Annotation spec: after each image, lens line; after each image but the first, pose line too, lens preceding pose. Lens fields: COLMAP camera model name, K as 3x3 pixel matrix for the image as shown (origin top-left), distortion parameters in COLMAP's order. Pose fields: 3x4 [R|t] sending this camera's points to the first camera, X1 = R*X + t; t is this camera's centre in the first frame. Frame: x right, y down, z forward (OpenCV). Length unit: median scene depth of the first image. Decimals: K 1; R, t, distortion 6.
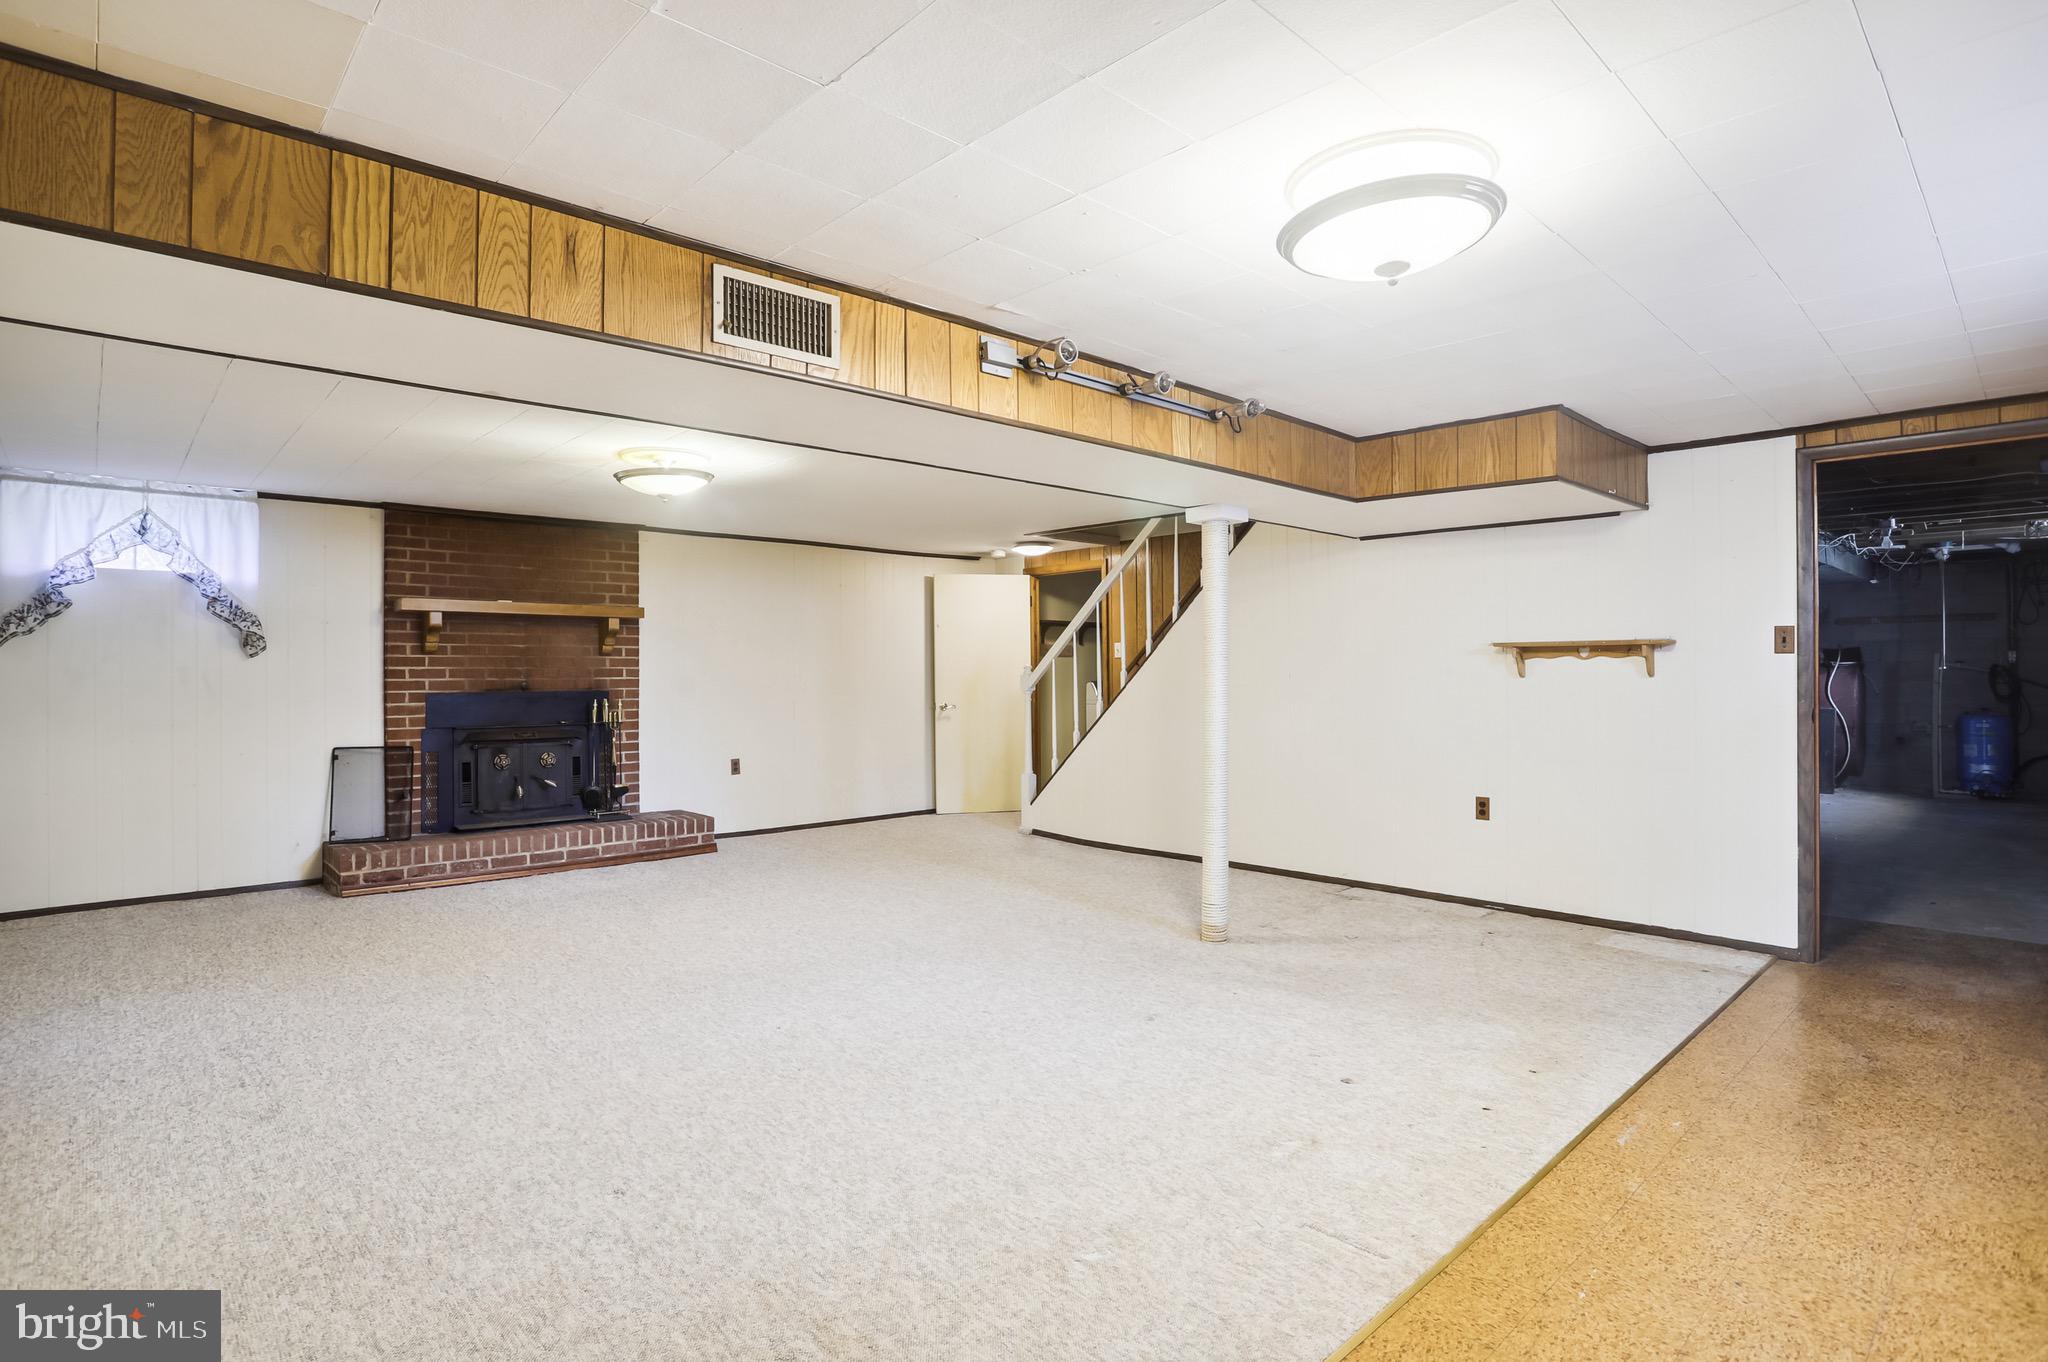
lens RADIAL K [[1034.0, 0, 1004.6], [0, 1034.0, 671.6], [0, 0, 1]] dist [-0.087663, 0.032349]
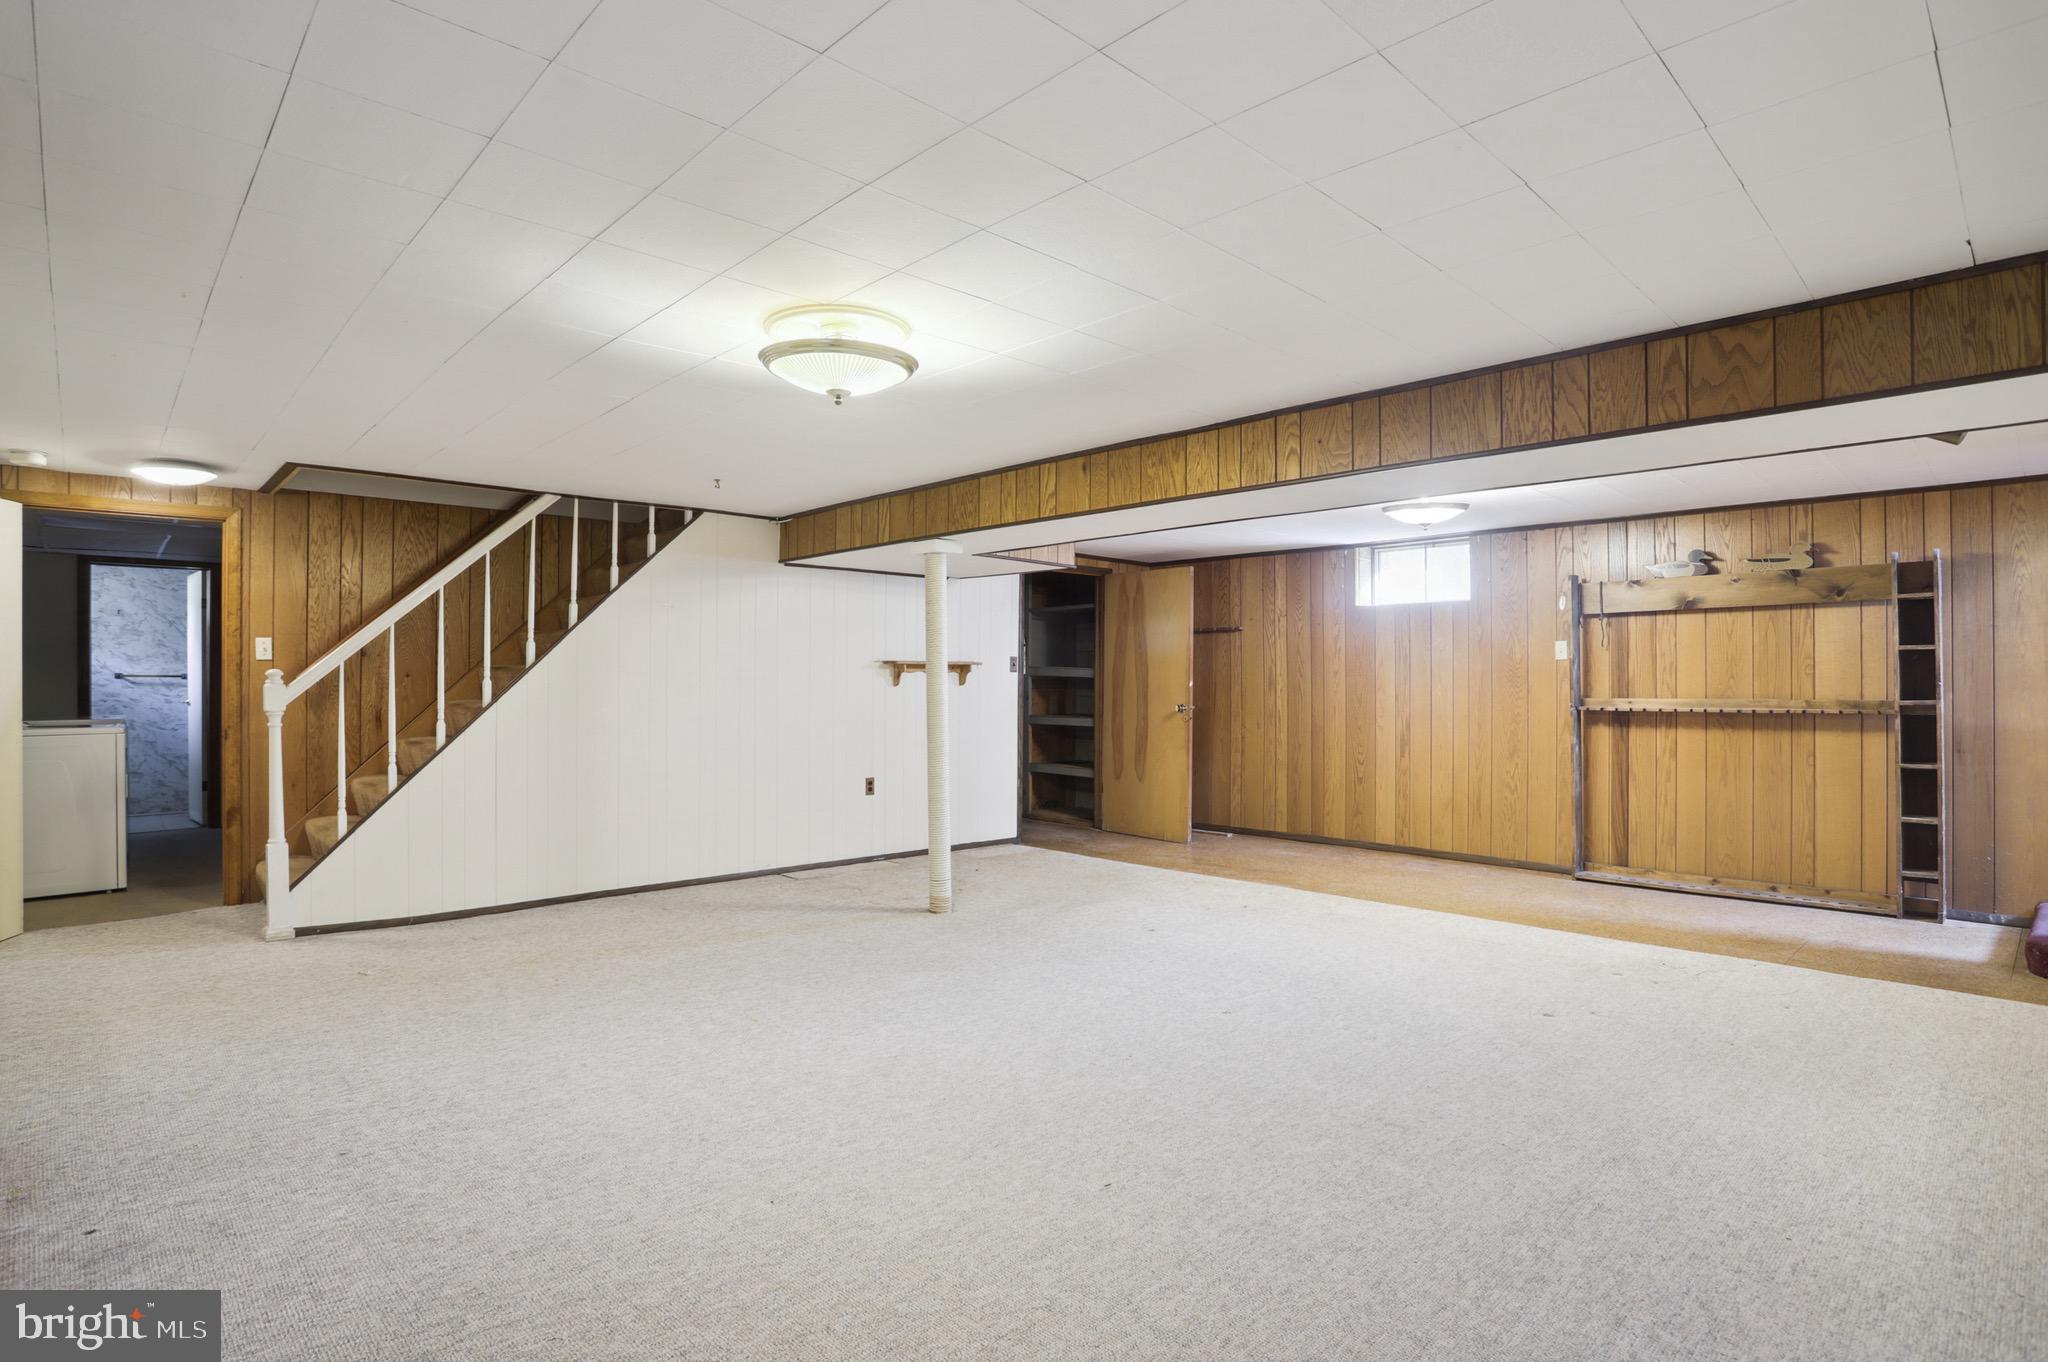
lens RADIAL K [[1034.0, 0, 1004.6], [0, 1034.0, 671.6], [0, 0, 1]] dist [-0.087663, 0.032349]
pose [[0.011143, 0.008389, 0.999903, -1.069285], [-0.000778, 0.999965, -0.008381, -0.004145], [-0.999938, -0.000684, 0.011149, 0.994035]]
